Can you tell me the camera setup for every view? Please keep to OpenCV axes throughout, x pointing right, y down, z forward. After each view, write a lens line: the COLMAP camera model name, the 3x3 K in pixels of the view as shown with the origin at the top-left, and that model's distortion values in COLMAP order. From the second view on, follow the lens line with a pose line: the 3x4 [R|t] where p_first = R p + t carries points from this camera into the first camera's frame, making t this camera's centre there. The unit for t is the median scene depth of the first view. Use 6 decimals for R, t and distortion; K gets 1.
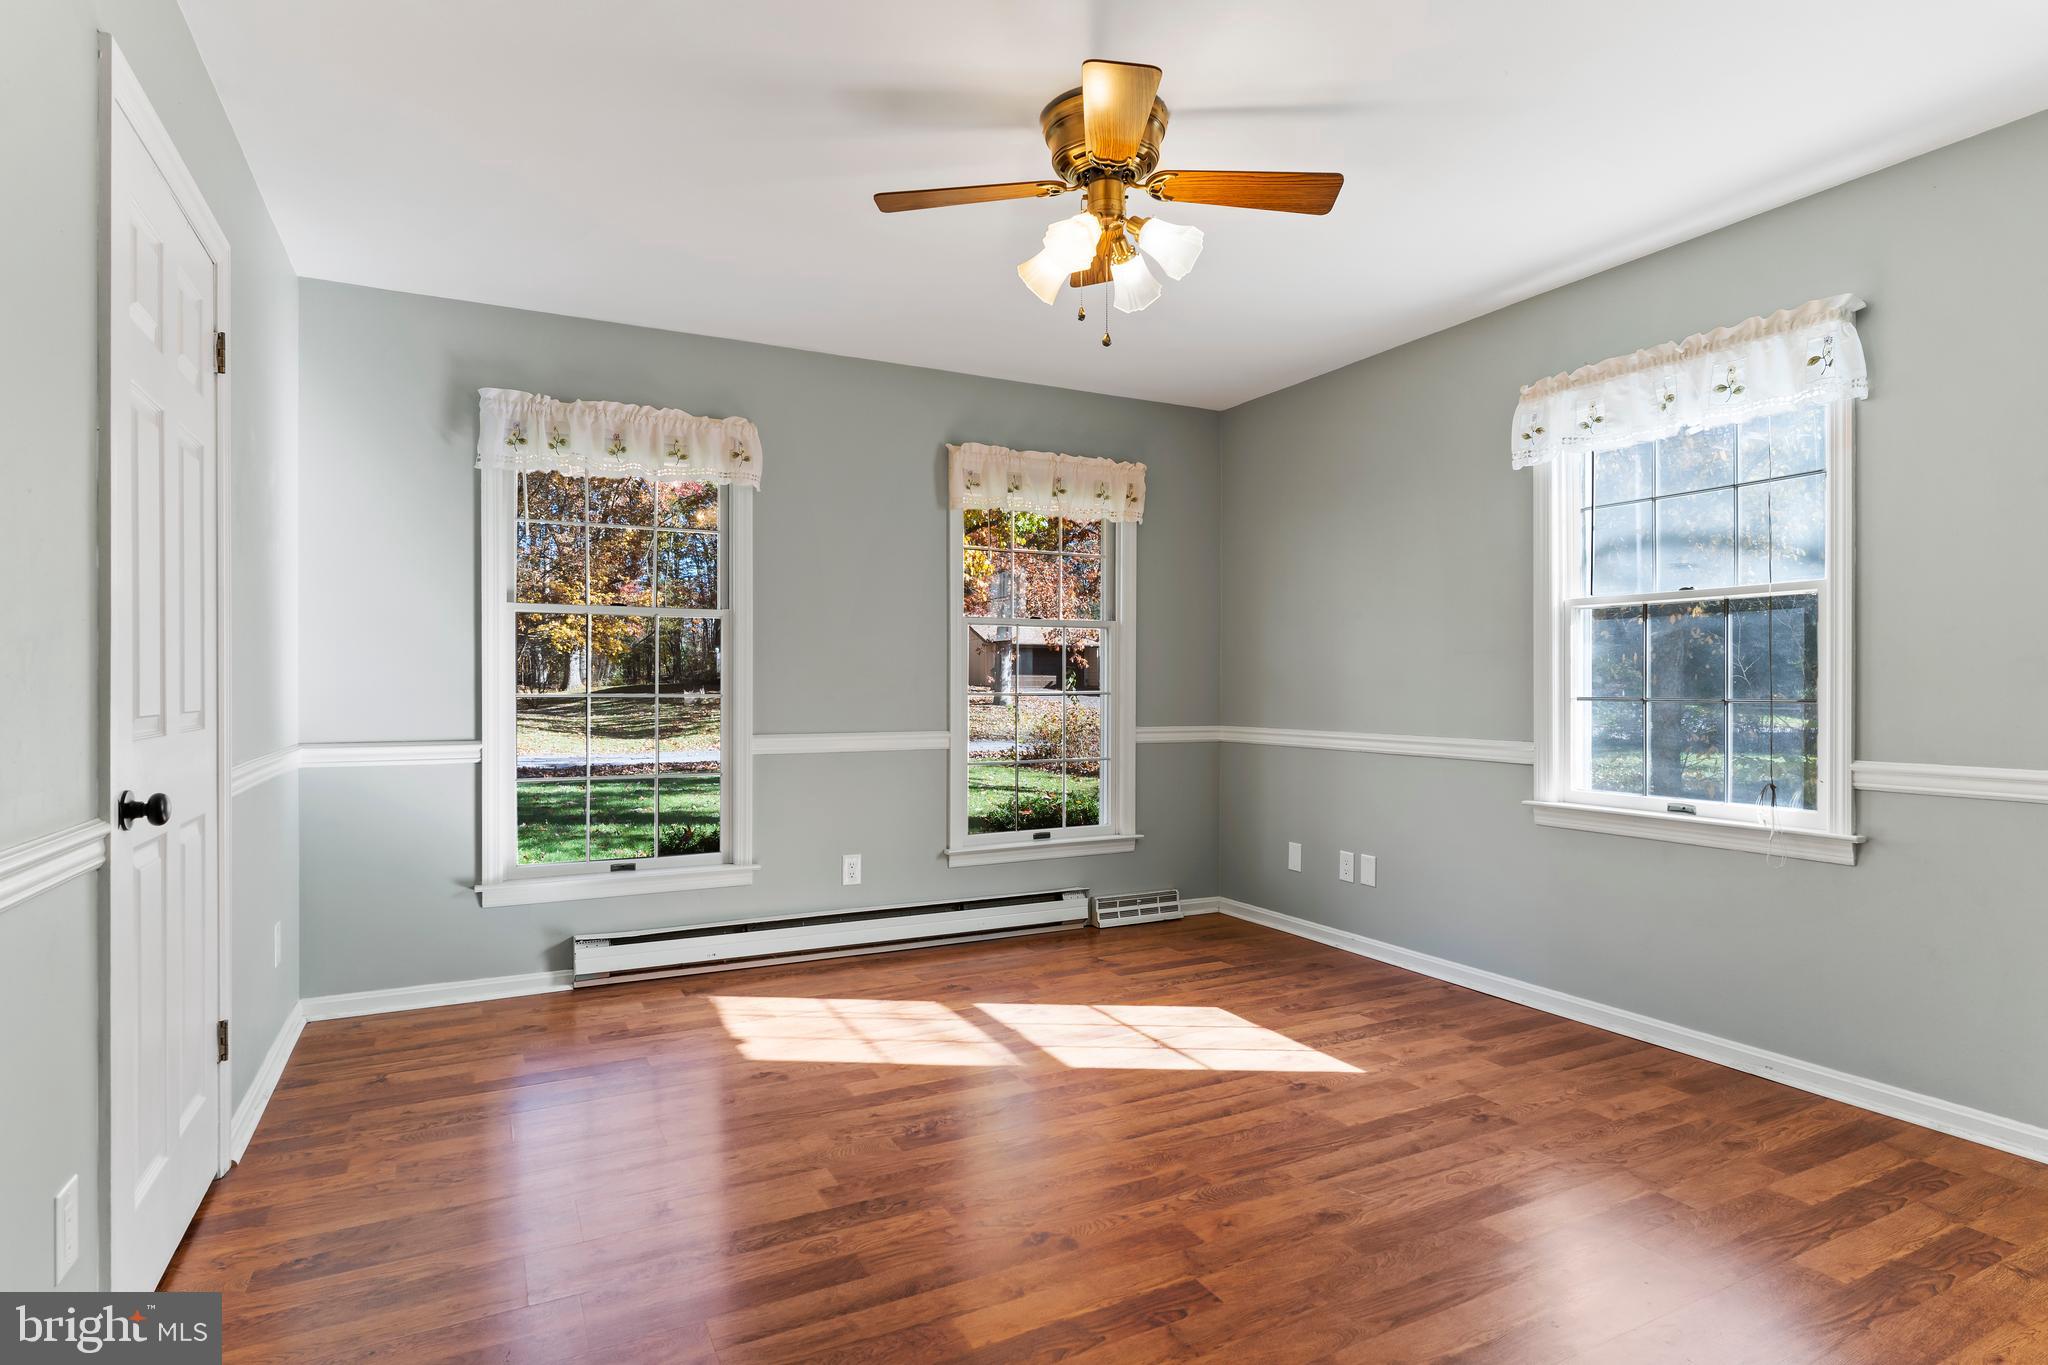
lens RADIAL K [[1063.3, 0, 1039.9], [0, 1063.3, 673.5], [0, 0, 1]] dist [-0.010570, 0.002702]
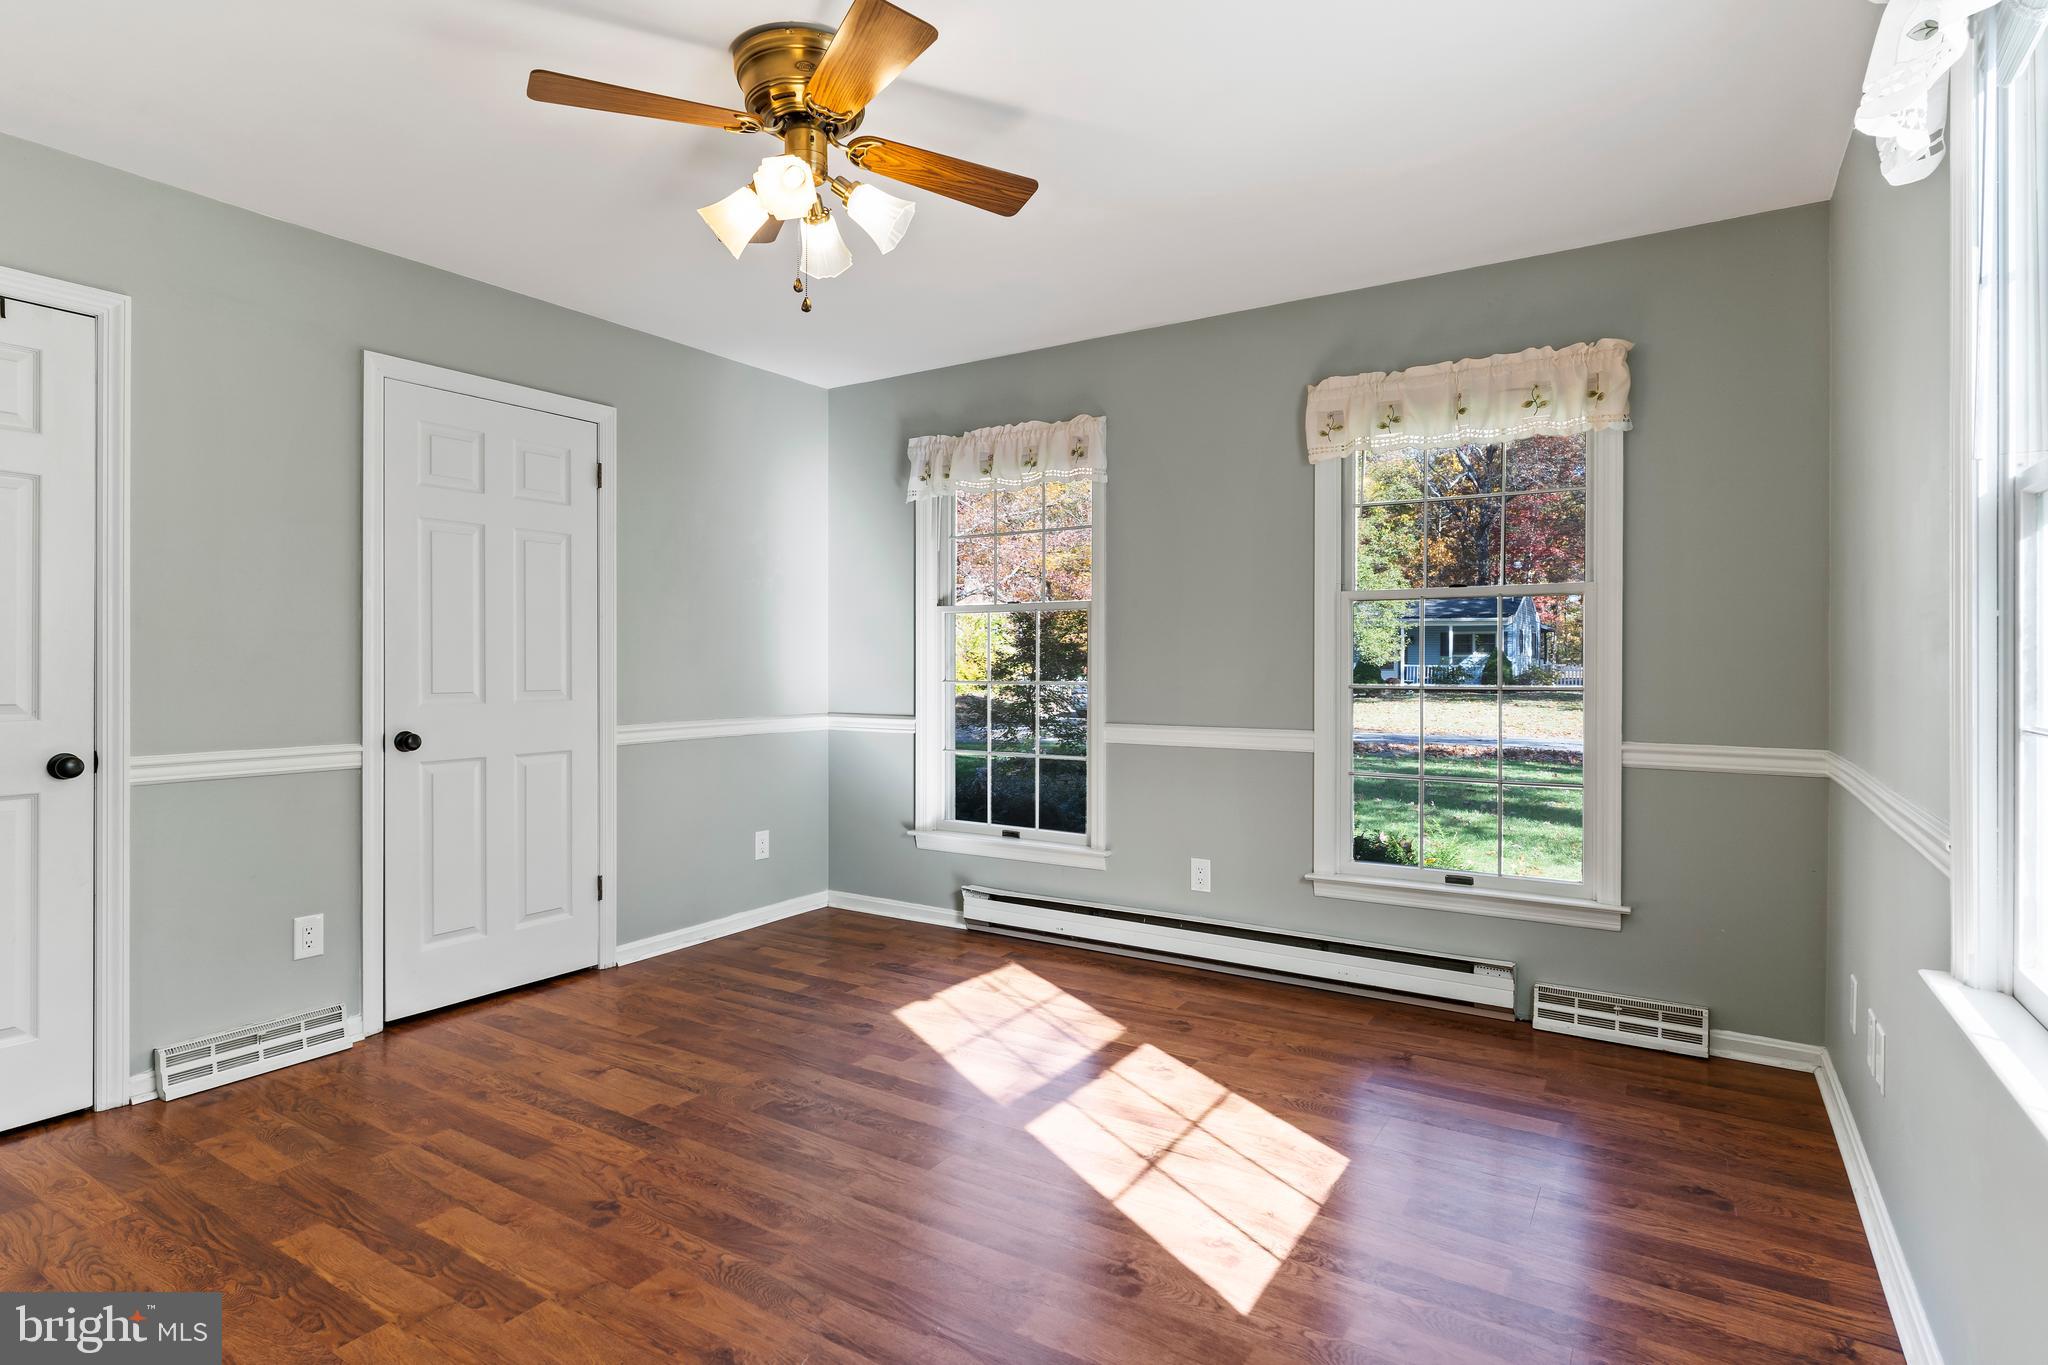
lens RADIAL K [[1063.3, 0, 1028.7], [0, 1063.3, 664.9], [0, 0, 1]] dist [-0.010570, 0.002702]
pose [[0.490553, 0.002597, -0.871407, 0.636643], [0.008994, 0.999927, 0.008043, -0.007958], [0.871365, -0.011783, 0.490494, 0.481794]]
